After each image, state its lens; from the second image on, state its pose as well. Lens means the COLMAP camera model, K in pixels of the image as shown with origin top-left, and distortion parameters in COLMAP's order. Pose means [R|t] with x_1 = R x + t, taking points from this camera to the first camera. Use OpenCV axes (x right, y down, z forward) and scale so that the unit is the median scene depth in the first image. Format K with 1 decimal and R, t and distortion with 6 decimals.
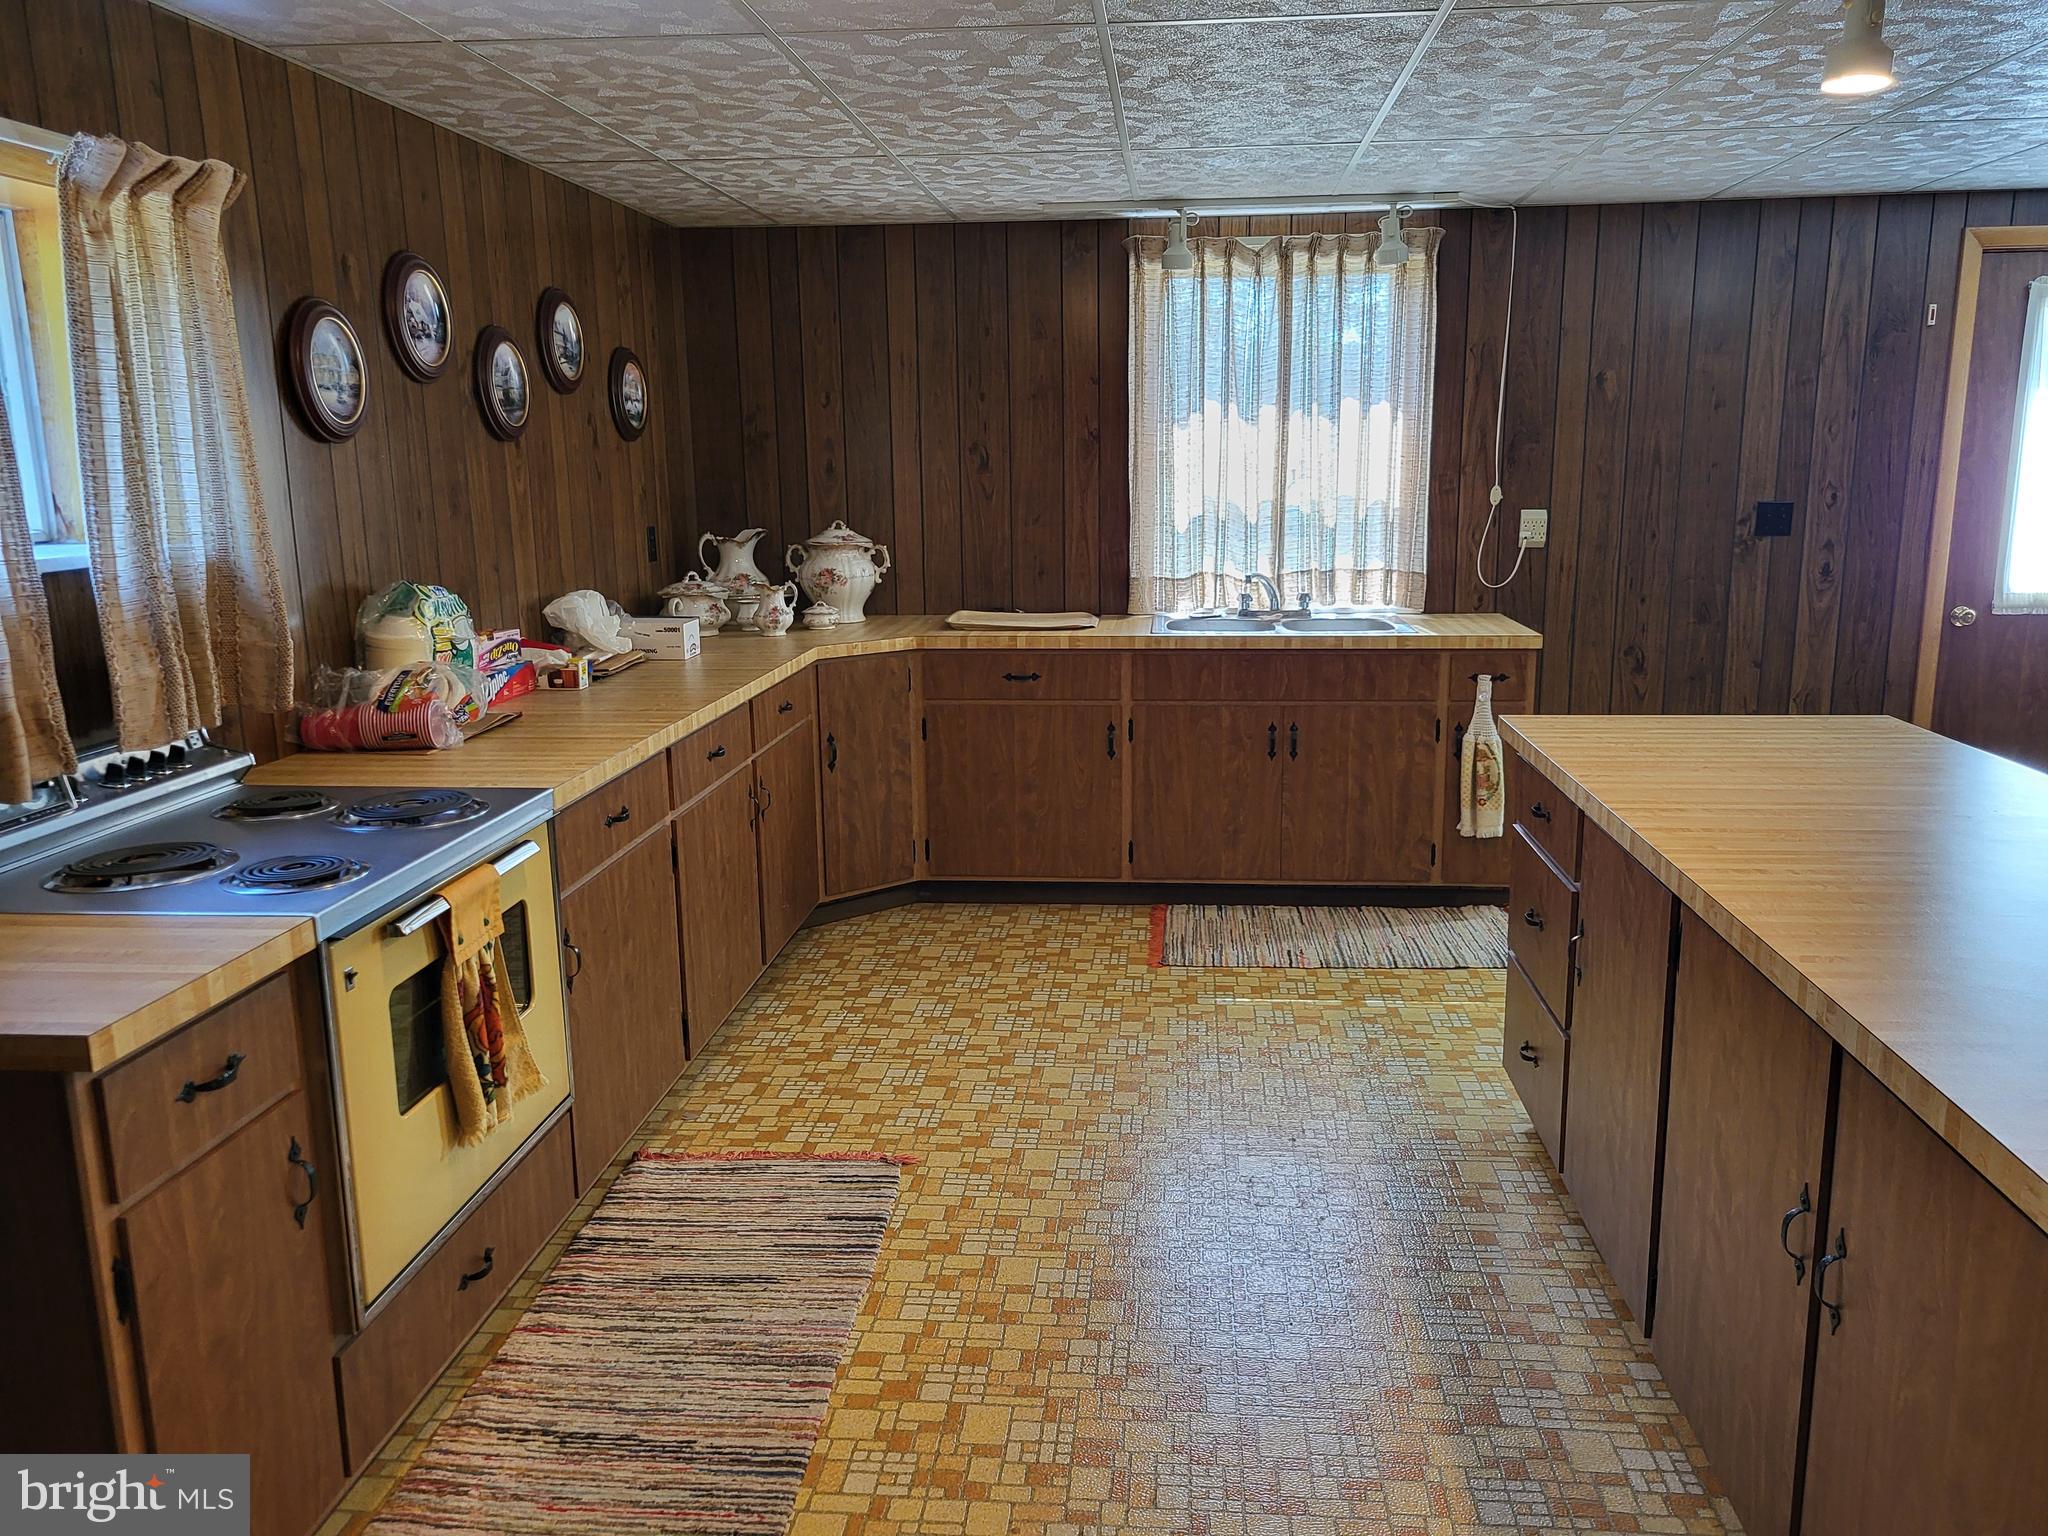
lens RADIAL K [[1572.5, 0, 1022.3], [0, 1572.5, 777.6], [0, 0, 1]] dist [0.012786, 0.002370]
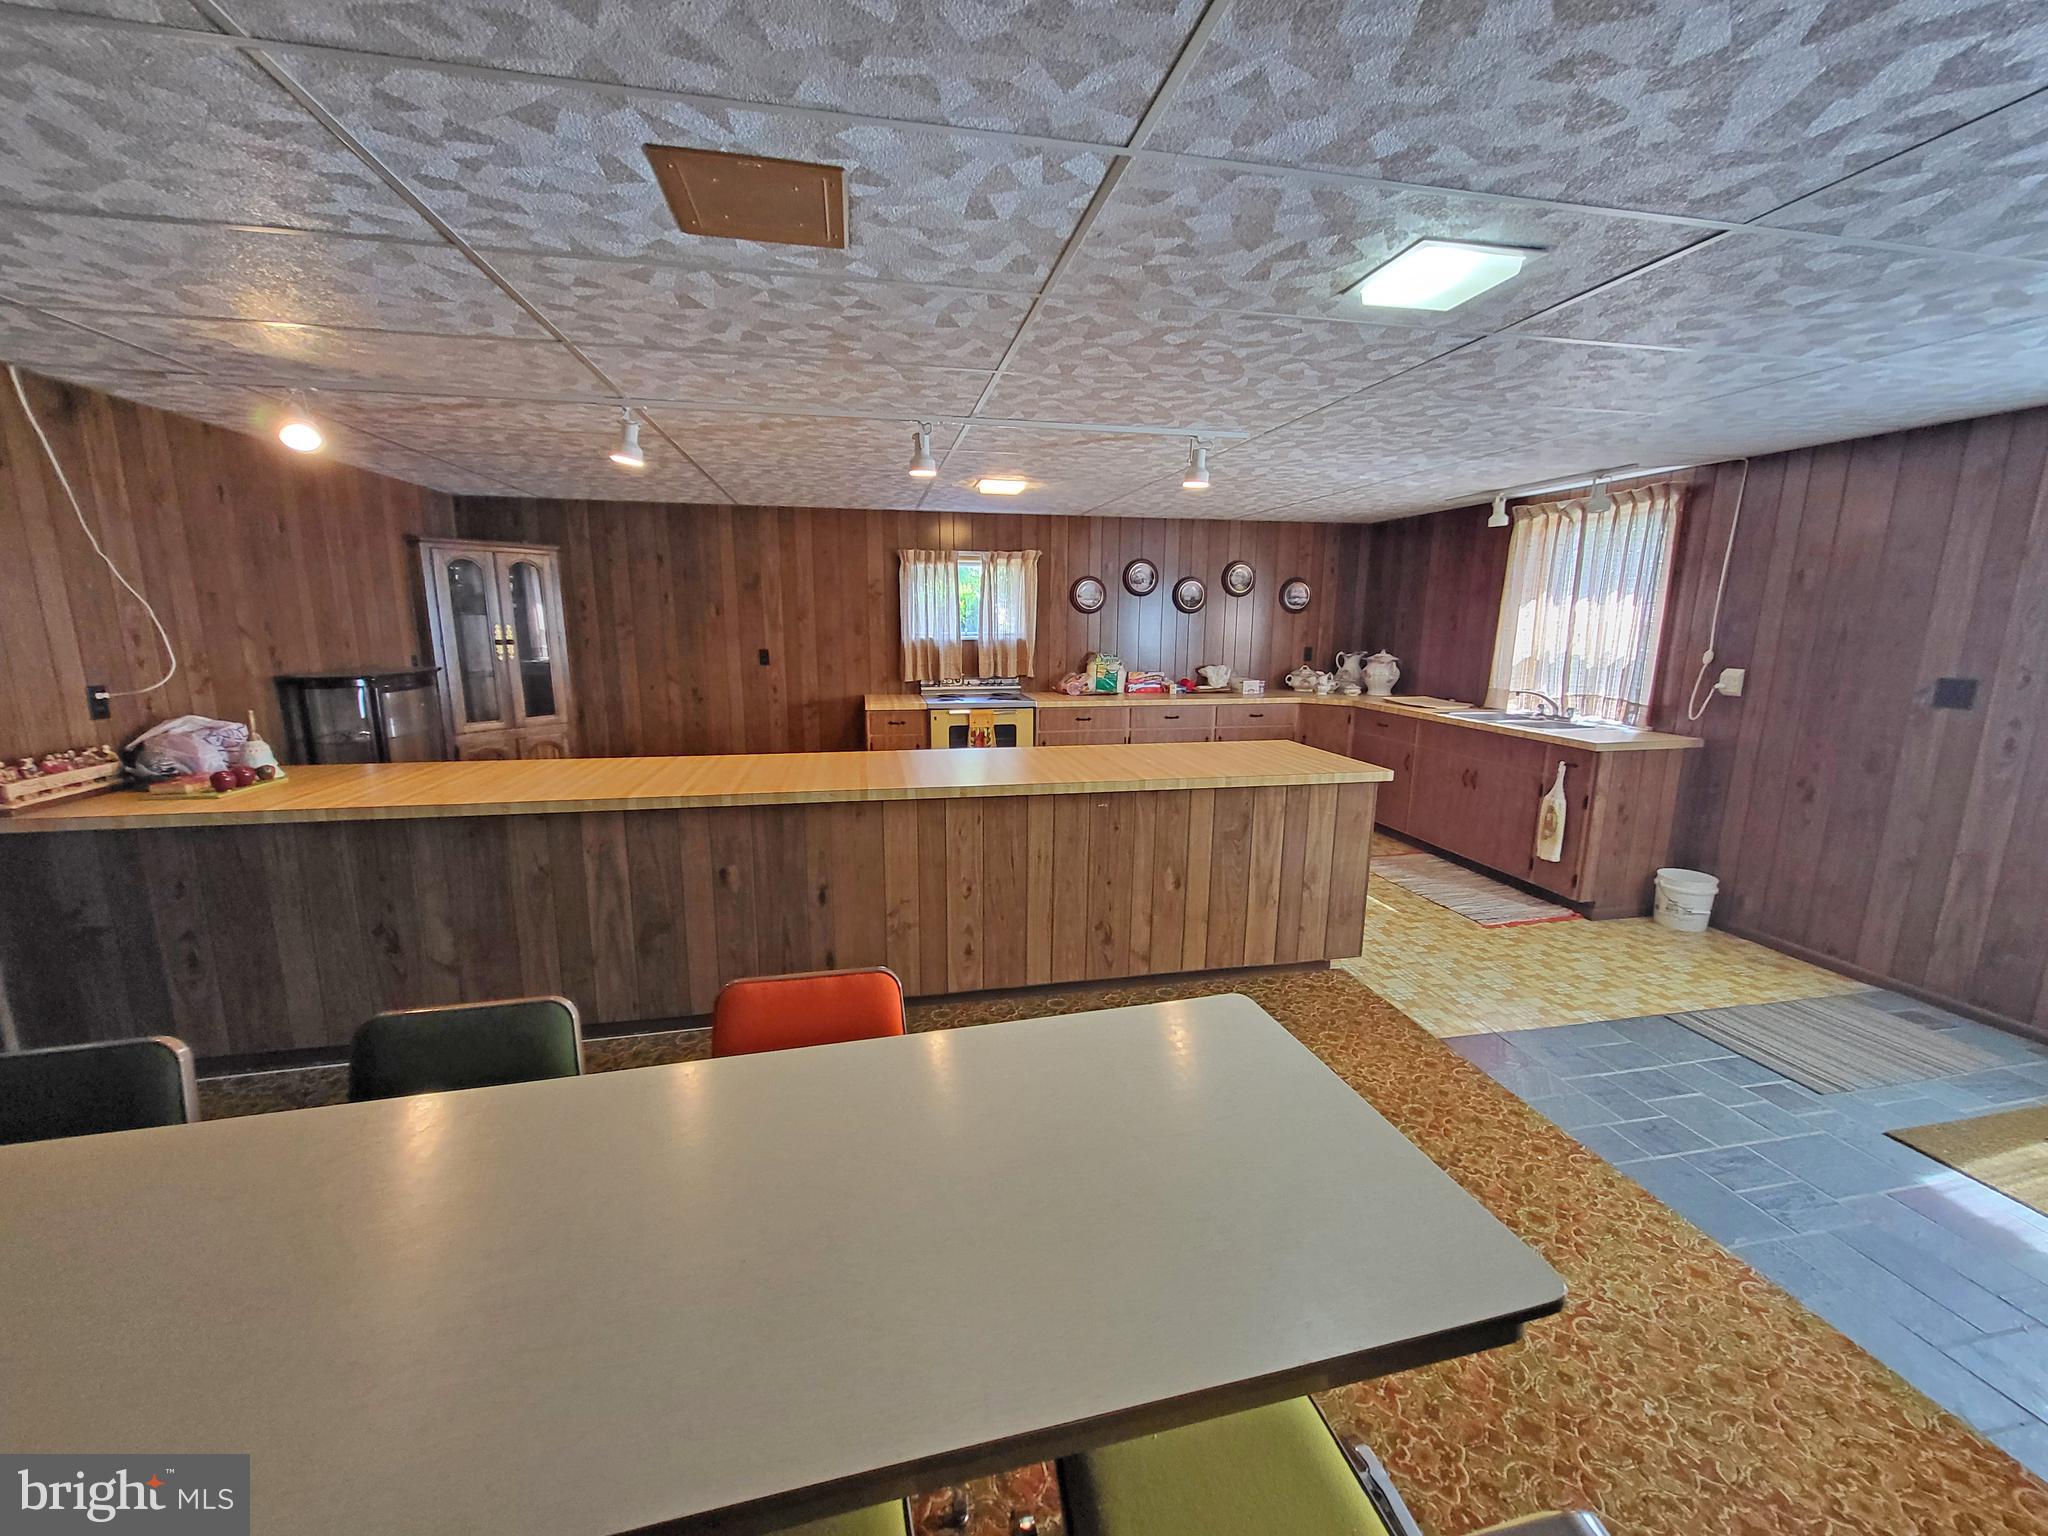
lens RADIAL K [[802.3, 0, 1021.9], [0, 802.3, 772.5], [0, 0, 1]] dist [0.006754, -0.001226]
pose [[0.284387, 0.198890, -0.937852, 0.873241], [-0.206942, 0.967918, 0.142515, -0.054257], [0.936109, 0.153552, 0.316421, 0.200546]]
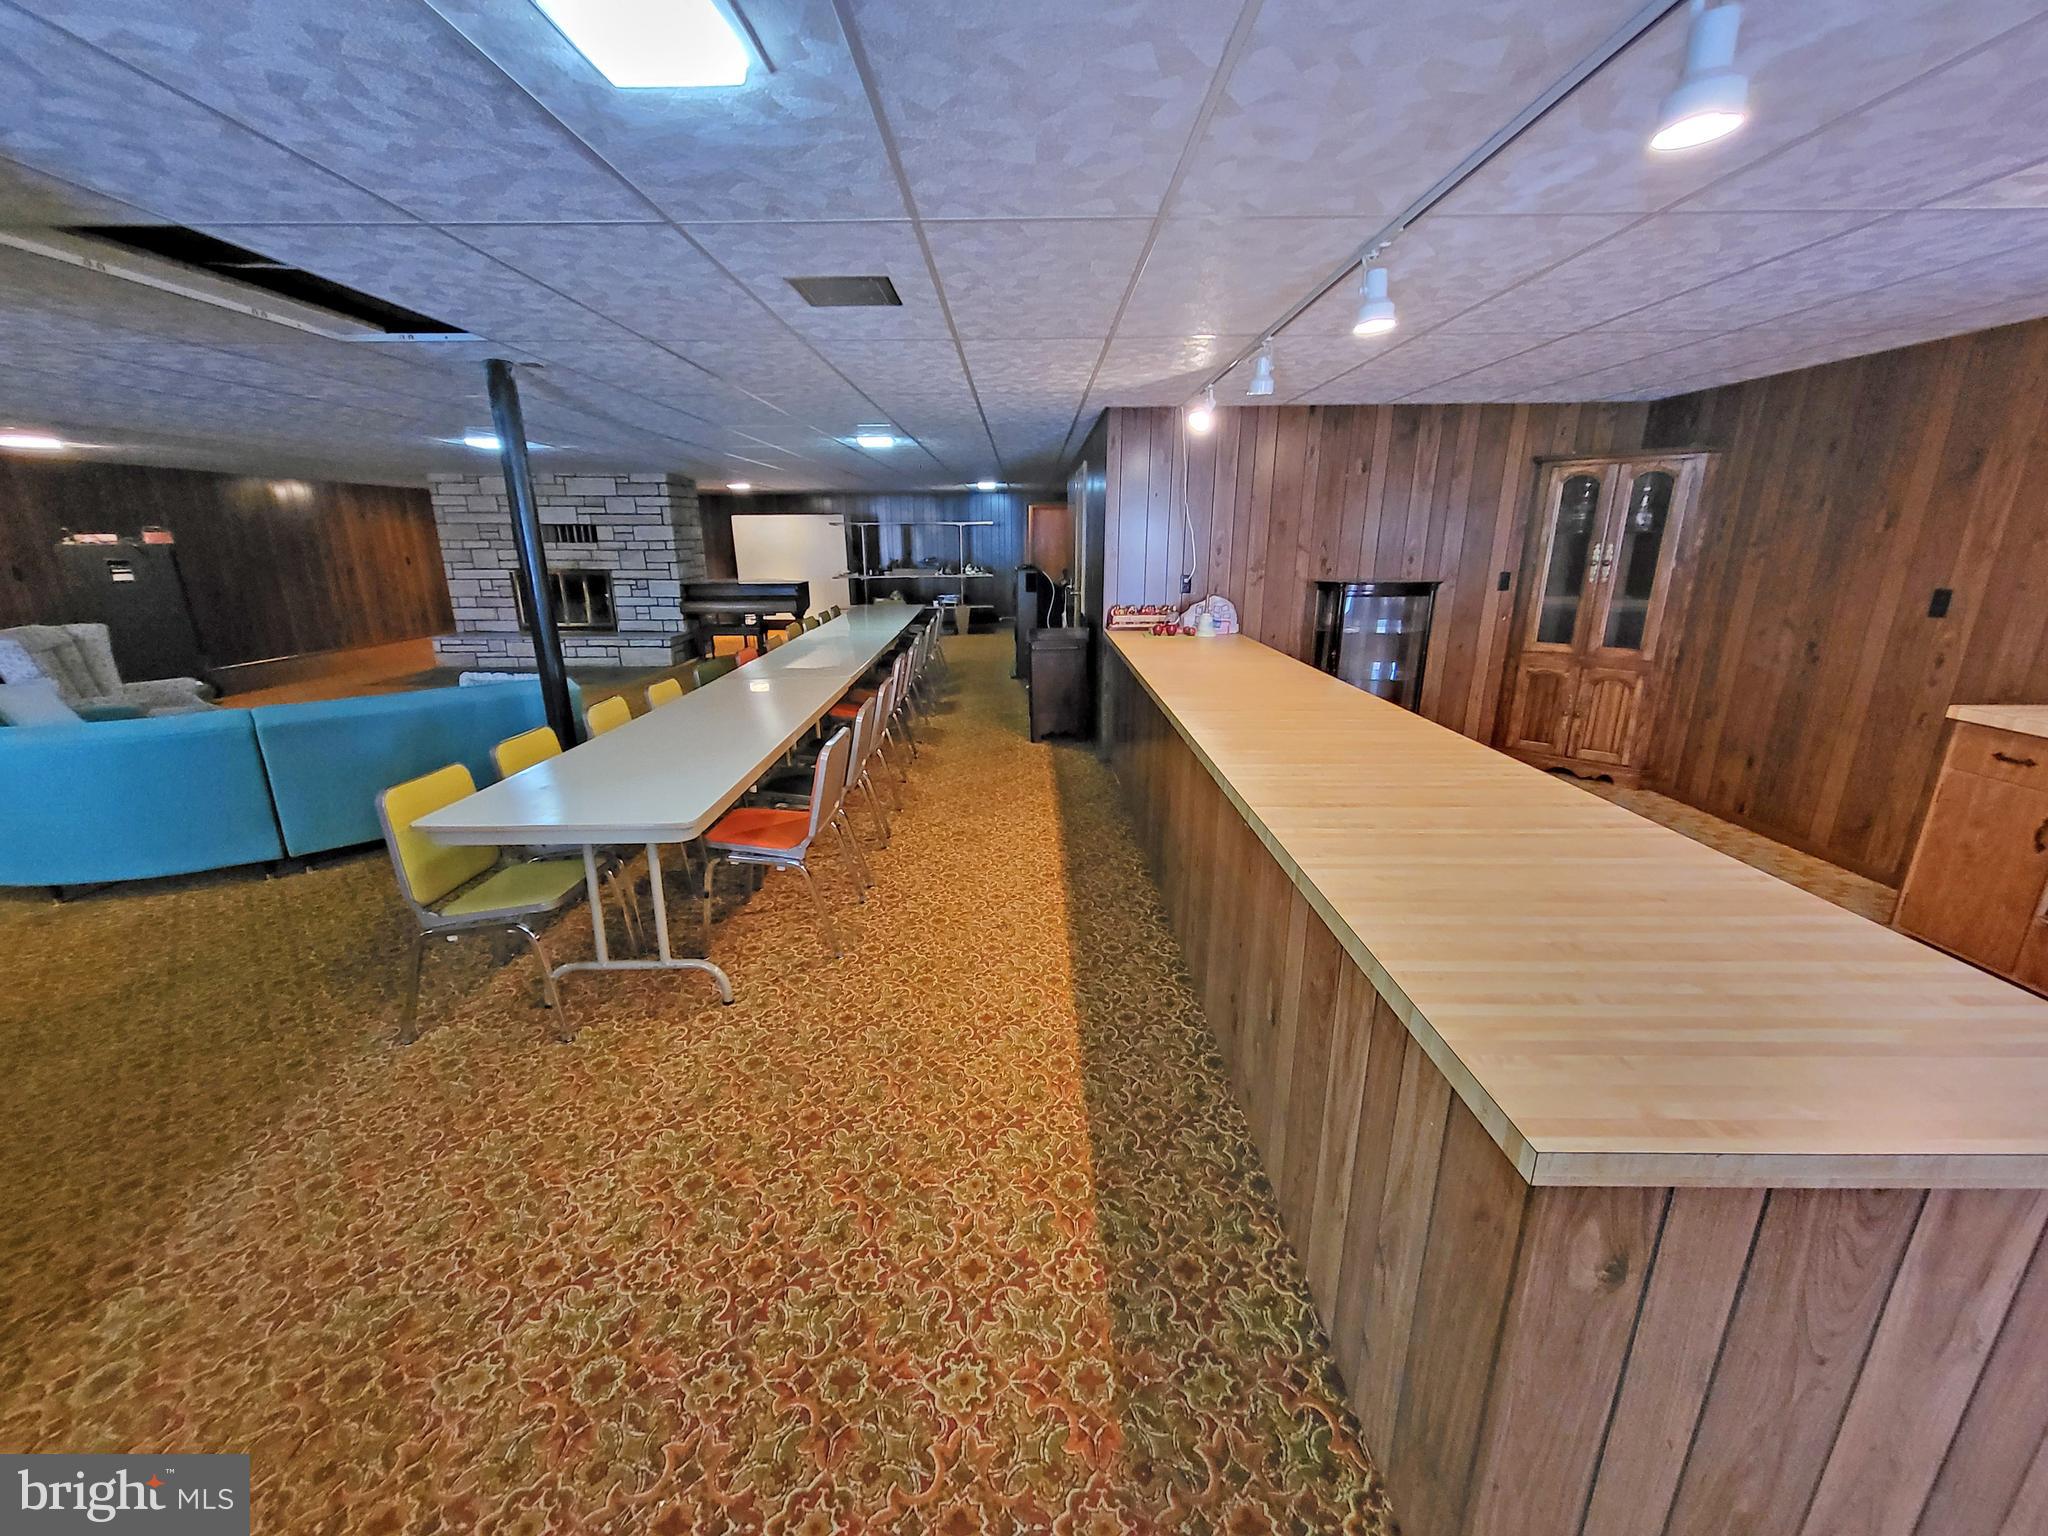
lens RADIAL K [[802.3, 0, 1020.9], [0, 802.3, 764.8], [0, 0, 1]] dist [0.006754, -0.001226]
pose [[-0.995898, 0.043001, -0.079614, 0.472658], [0.000899, 0.884519, 0.466503, -0.164046], [0.090480, 0.464518, -0.880929, 0.758048]]
